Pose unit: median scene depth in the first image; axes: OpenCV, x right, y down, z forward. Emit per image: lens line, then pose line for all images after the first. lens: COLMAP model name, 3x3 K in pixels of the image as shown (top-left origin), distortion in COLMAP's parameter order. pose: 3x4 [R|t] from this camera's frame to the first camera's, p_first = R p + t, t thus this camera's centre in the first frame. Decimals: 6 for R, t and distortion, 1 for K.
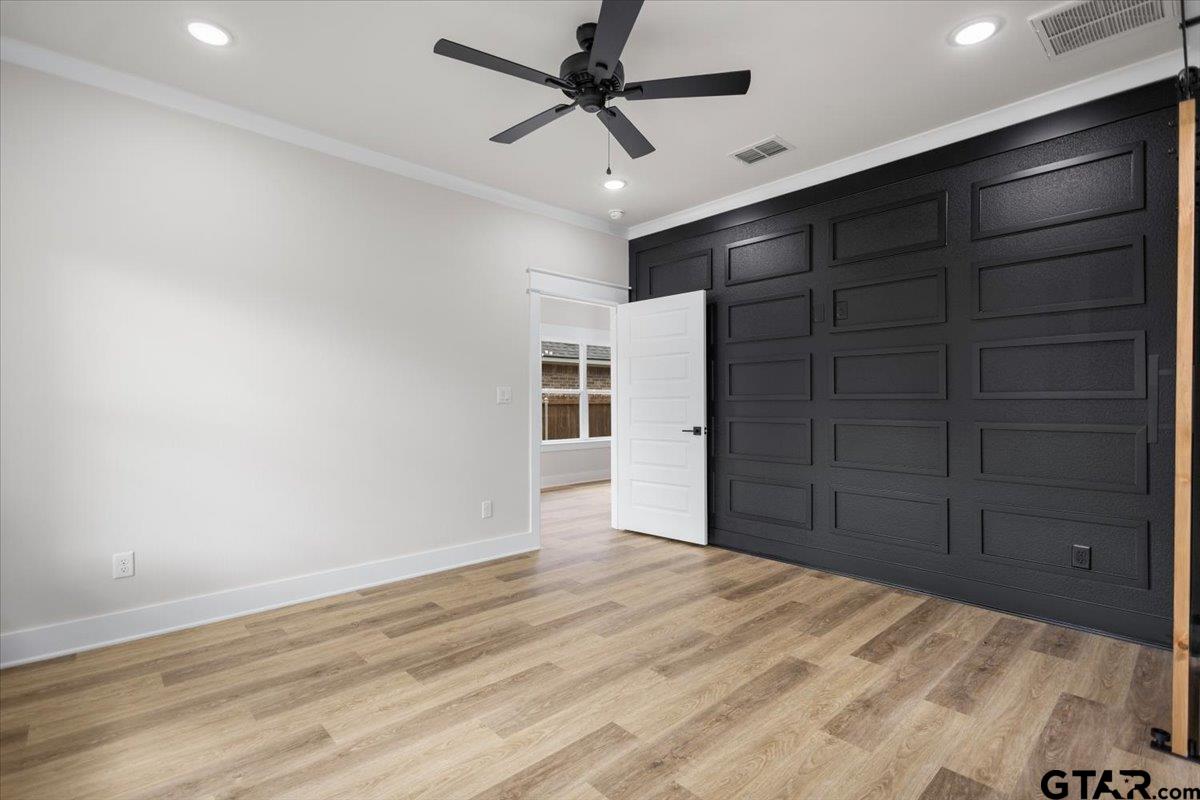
lens RADIAL K [[557.9, 0, 600.5], [0, 557.9, 402.4], [0, 0, 1]] dist [0.010444, -0.002076]
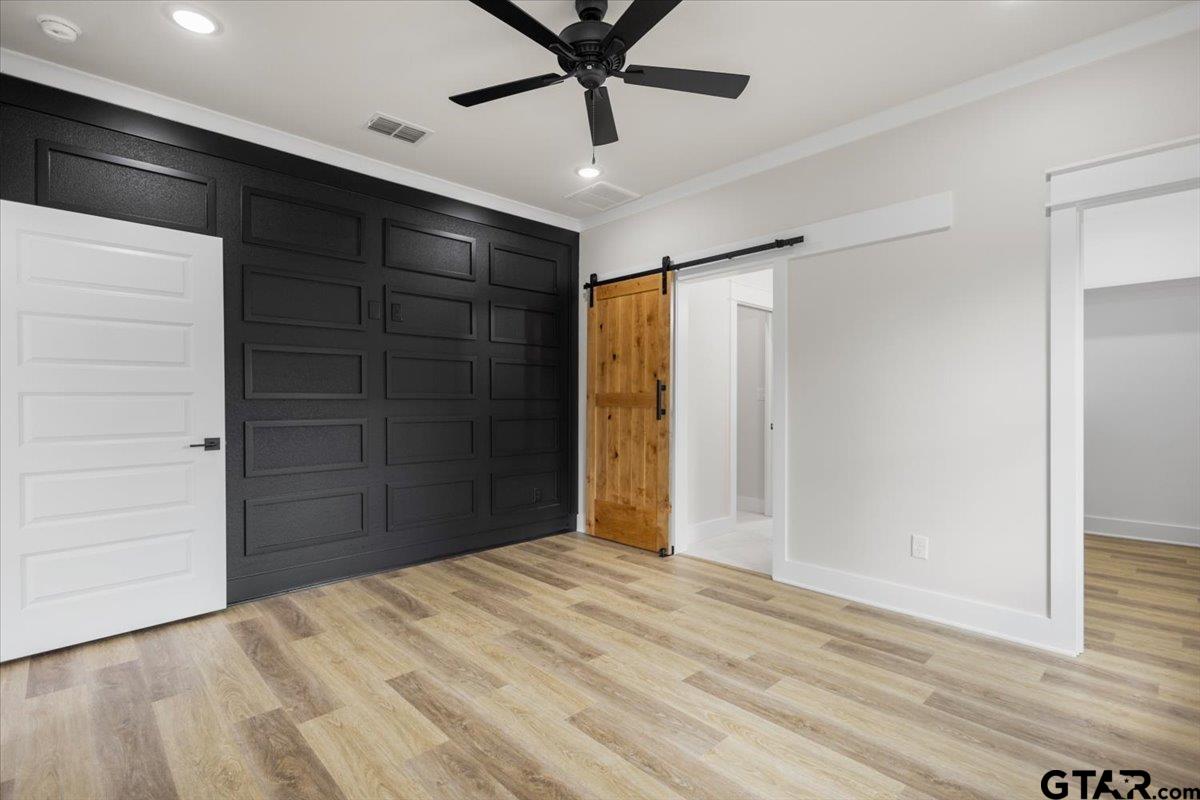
lens RADIAL K [[557.9, 0, 600.5], [0, 557.9, 402.4], [0, 0, 1]] dist [0.010444, -0.002076]
pose [[-0.016671, -0.001028, 0.999860, -0.791904], [0.002366, 0.999997, 0.001067, 0.001709], [-0.999858, 0.002383, -0.016669, 0.840189]]
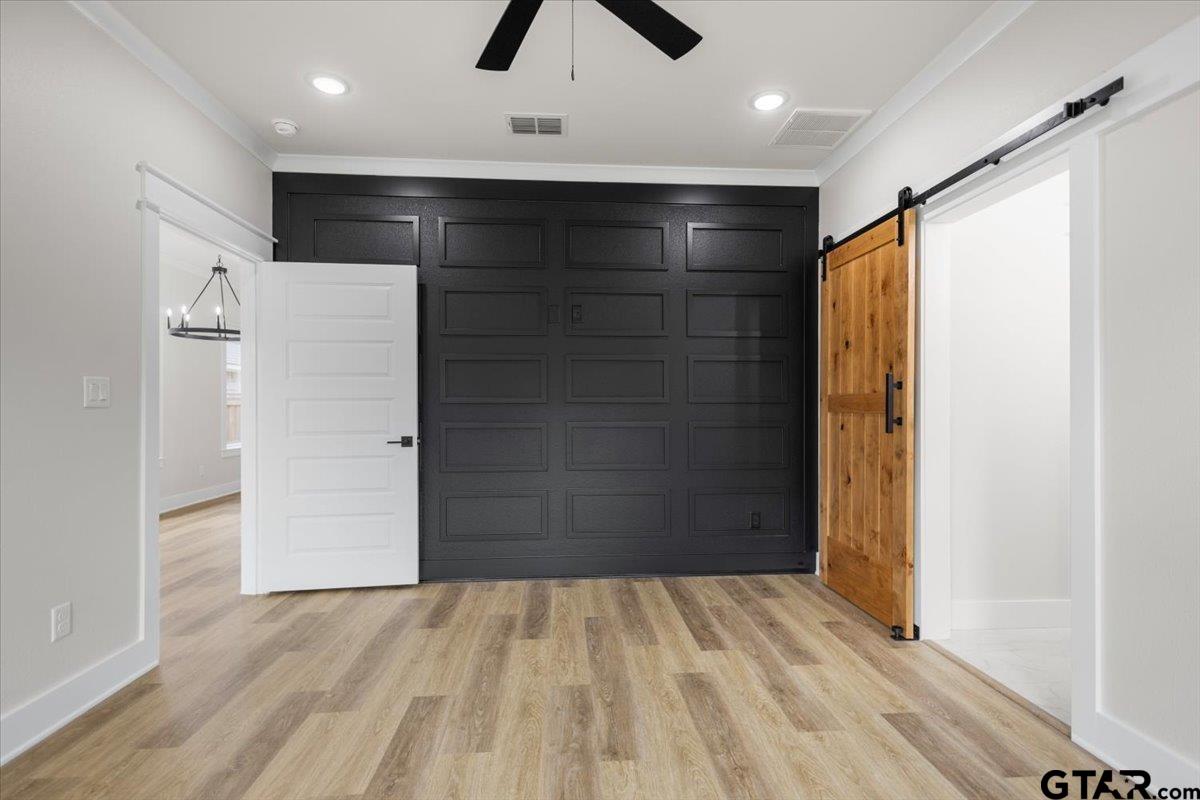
lens RADIAL K [[557.9, 0, 600.5], [0, 557.9, 402.4], [0, 0, 1]] dist [0.010444, -0.002076]
pose [[0.624186, 0.004157, 0.781264, -0.425278], [0.000991, 0.999981, -0.006113, 0.000498], [-0.781275, 0.004590, 0.624170, 0.449355]]
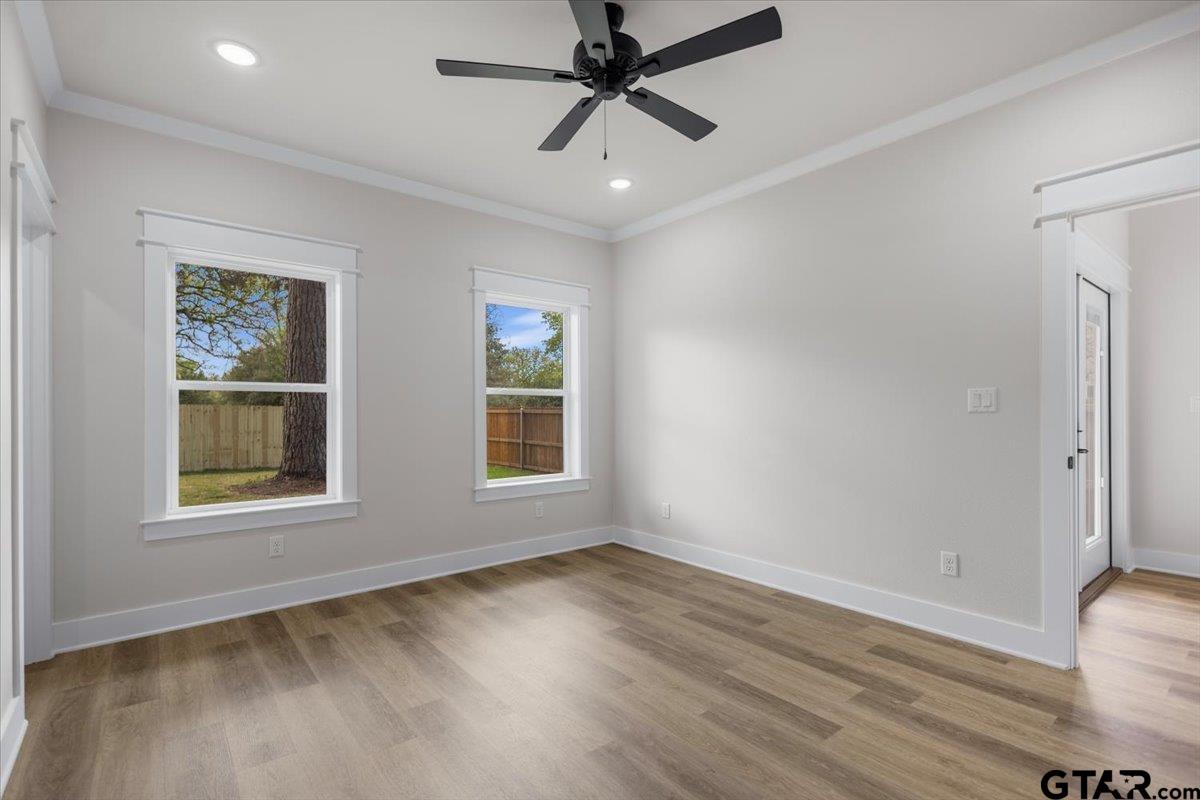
lens RADIAL K [[555.8, 0, 595.4], [0, 555.8, 410.9], [0, 0, 1]] dist [0.010710, -0.000247]
pose [[-0.073318, -0.001252, -0.997308, 0.759843], [0.003529, 0.999993, -0.001515, -0.000842], [0.997302, -0.003631, -0.073313, 0.876384]]
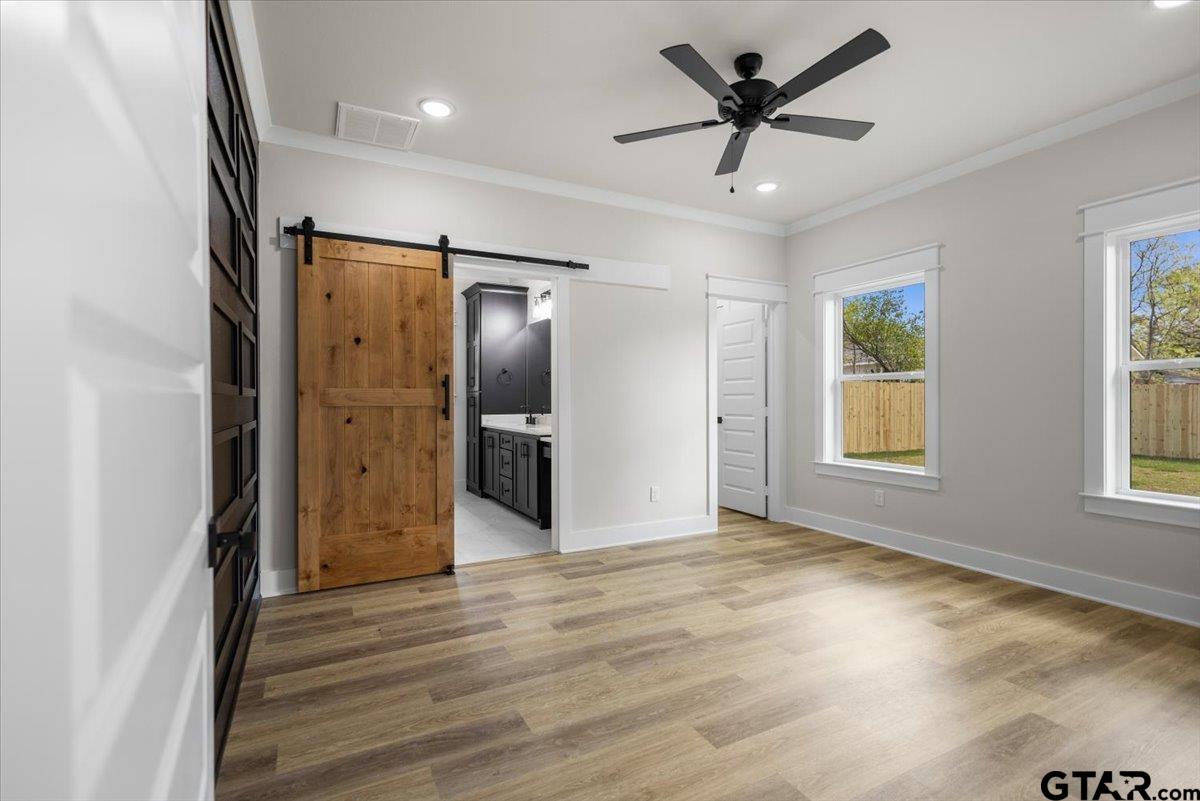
lens RADIAL K [[550.9, 0, 600.7], [0, 550.9, 402.0], [0, 0, 1]] dist [0.003272, -0.000105]
pose [[-0.964423, 0.003627, 0.264340, -0.017971], [0.005636, 0.999961, 0.006840, 0.000674], [-0.264304, 0.008087, -0.964405, 1.783476]]
